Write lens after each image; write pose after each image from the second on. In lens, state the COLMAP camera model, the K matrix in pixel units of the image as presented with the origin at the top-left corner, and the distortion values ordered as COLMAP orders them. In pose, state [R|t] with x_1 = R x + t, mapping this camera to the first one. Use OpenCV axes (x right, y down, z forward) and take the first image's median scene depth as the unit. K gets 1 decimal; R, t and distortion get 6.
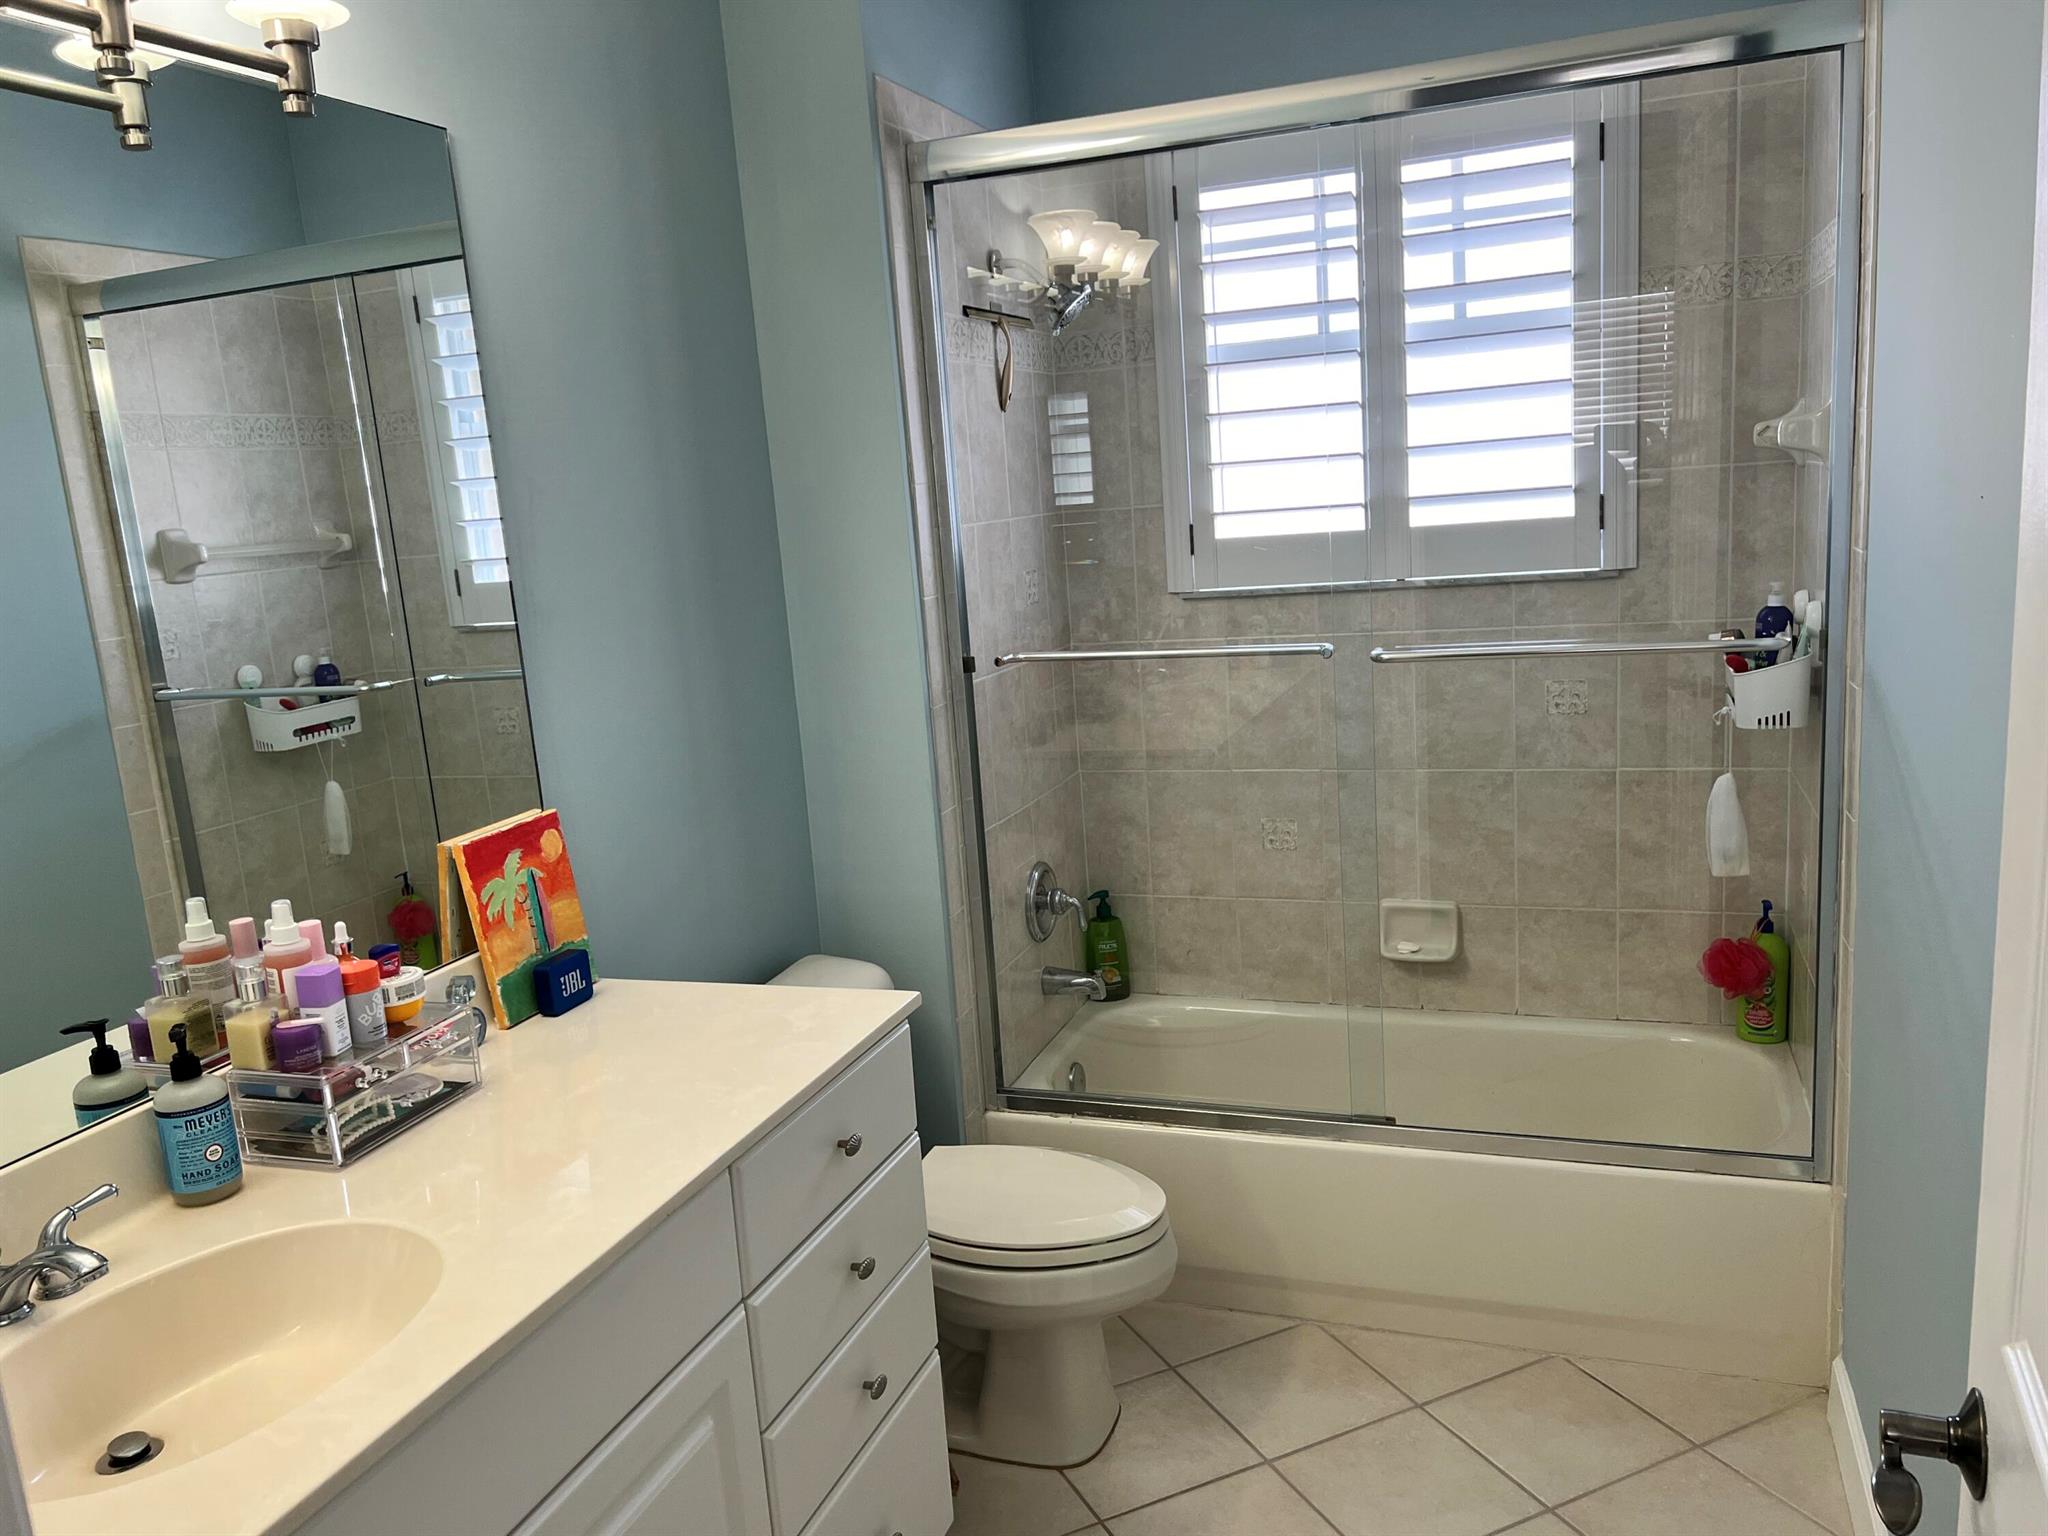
lens RADIAL K [[1534.3, 0, 1020.4], [0, 1534.3, 768.5], [0, 0, 1]] dist [0.052841, -0.048299]
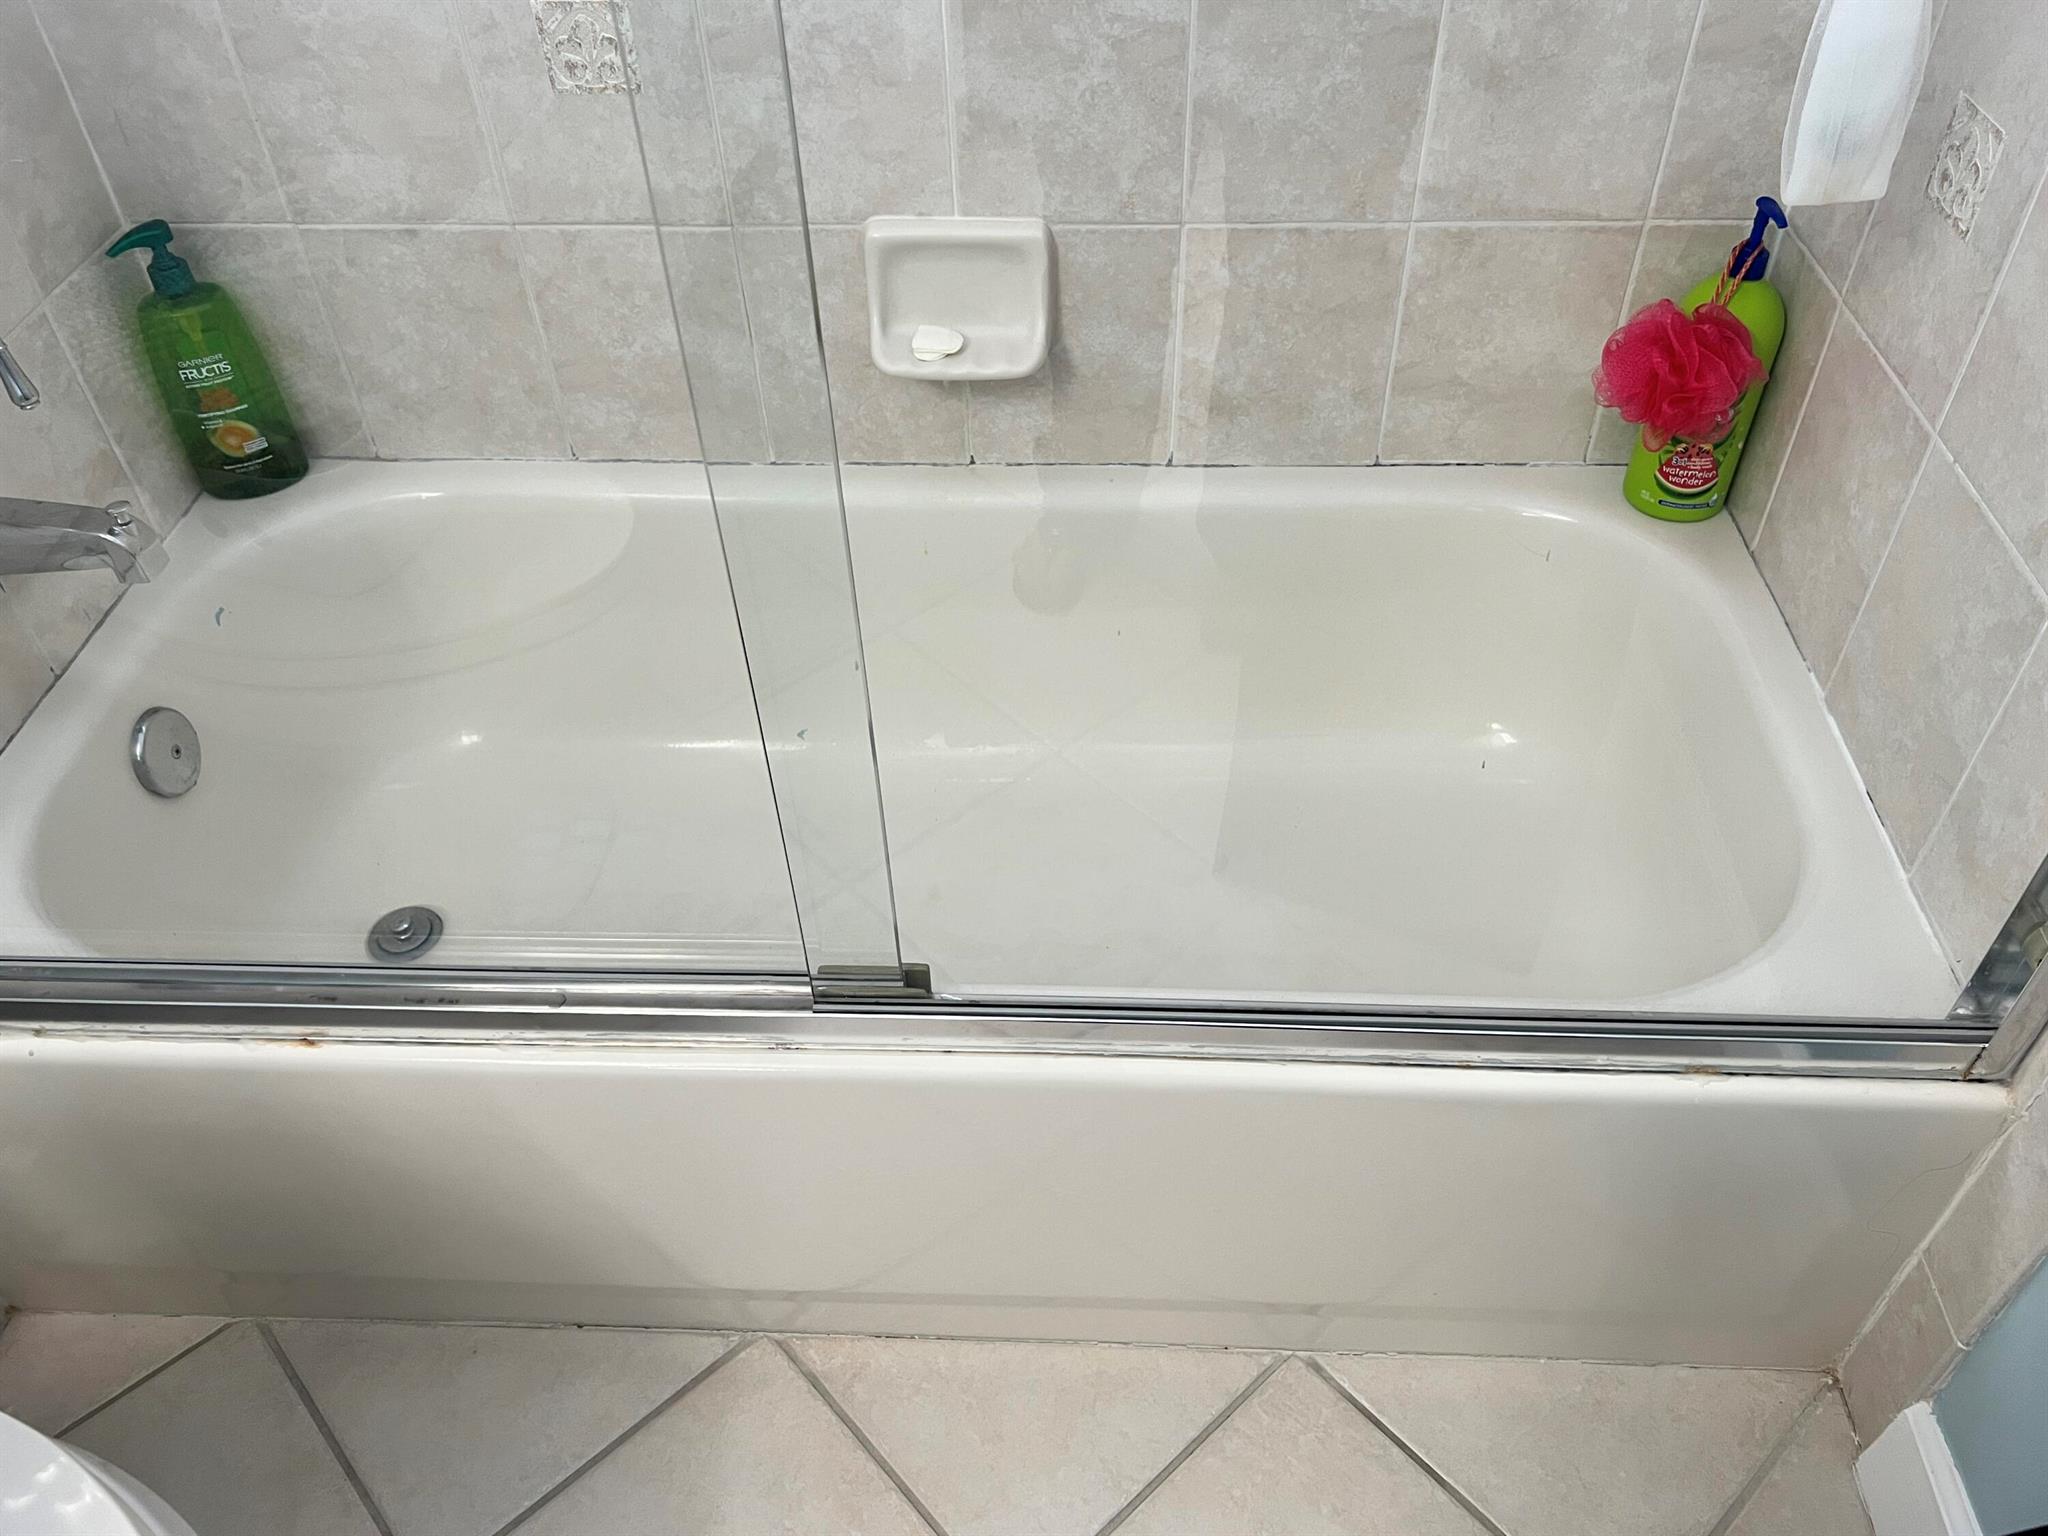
lens RADIAL K [[1534.3, 0, 1037.7], [0, 1534.3, 775.4], [0, 0, 1]] dist [0.052841, -0.048299]
pose [[0.951957, -0.176908, 0.249964, 0.152635], [0.014028, 0.840590, 0.541491, -0.011373], [-0.305911, -0.511969, 0.802687, 0.596325]]
